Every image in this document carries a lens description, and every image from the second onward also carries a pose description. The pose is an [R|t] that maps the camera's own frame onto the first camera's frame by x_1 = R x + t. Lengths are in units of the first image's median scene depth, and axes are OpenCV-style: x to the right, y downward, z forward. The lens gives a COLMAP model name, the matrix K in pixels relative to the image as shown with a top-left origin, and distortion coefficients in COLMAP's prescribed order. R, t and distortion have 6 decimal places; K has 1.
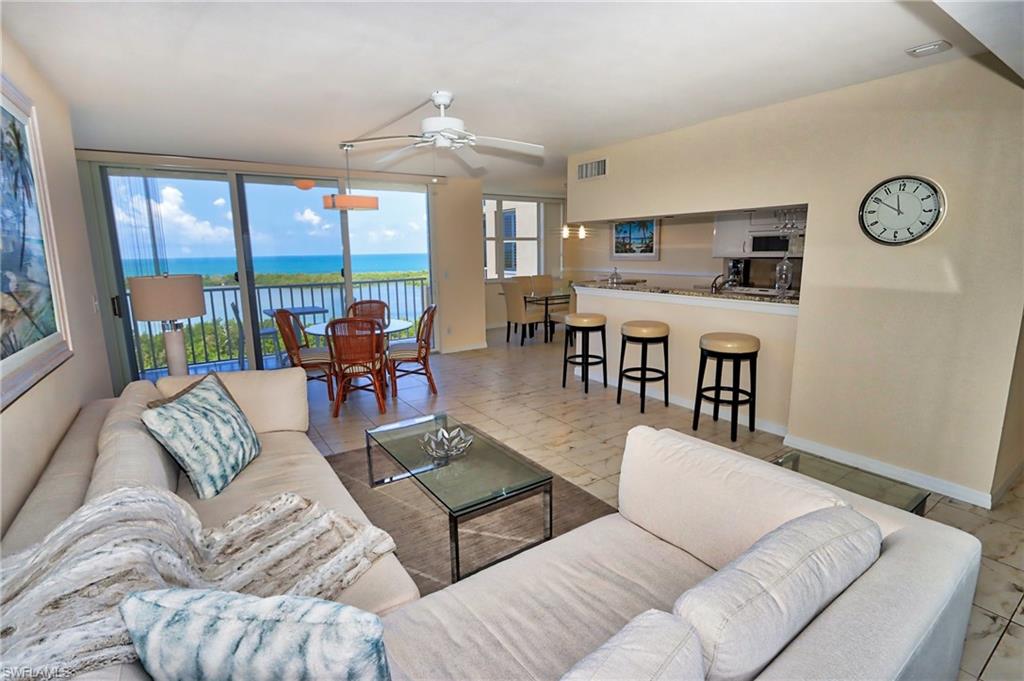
lens RADIAL K [[482.1, 0, 508.8], [0, 482.1, 339.3], [0, 0, 1]] dist [-0.004698, -0.000633]
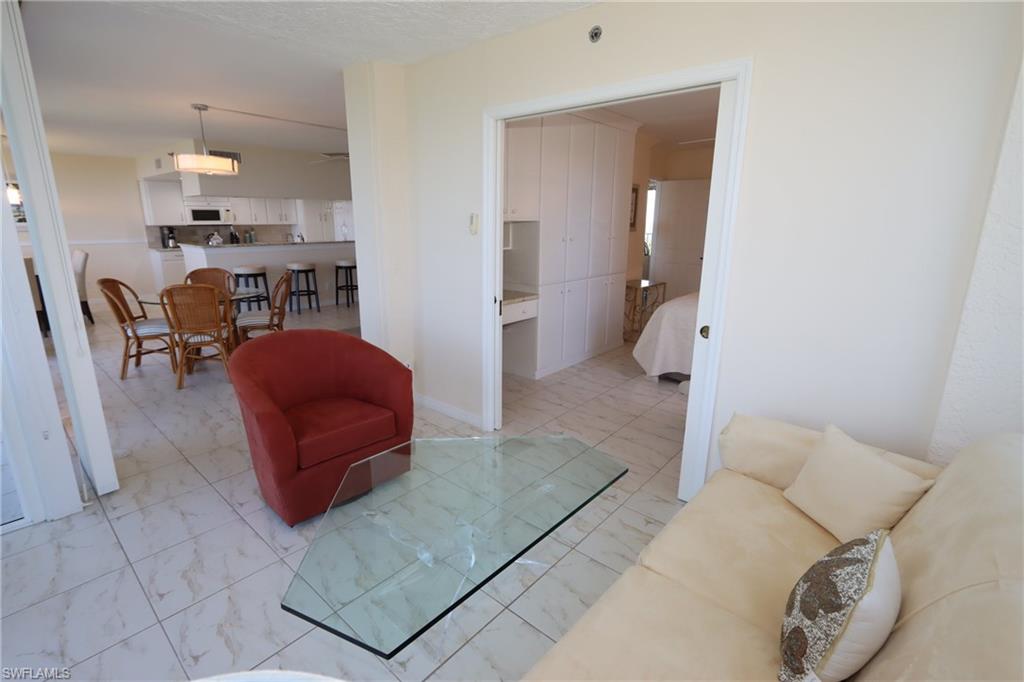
lens RADIAL K [[480.3, 0, 508.2], [0, 480.3, 337.4], [0, 0, 1]] dist [-0.005397, 0.000054]
pose [[-0.256661, -0.221626, 0.940748, -1.080669], [0.174932, 0.946626, 0.270736, -0.079004], [-0.950539, 0.234054, -0.204192, 0.496201]]
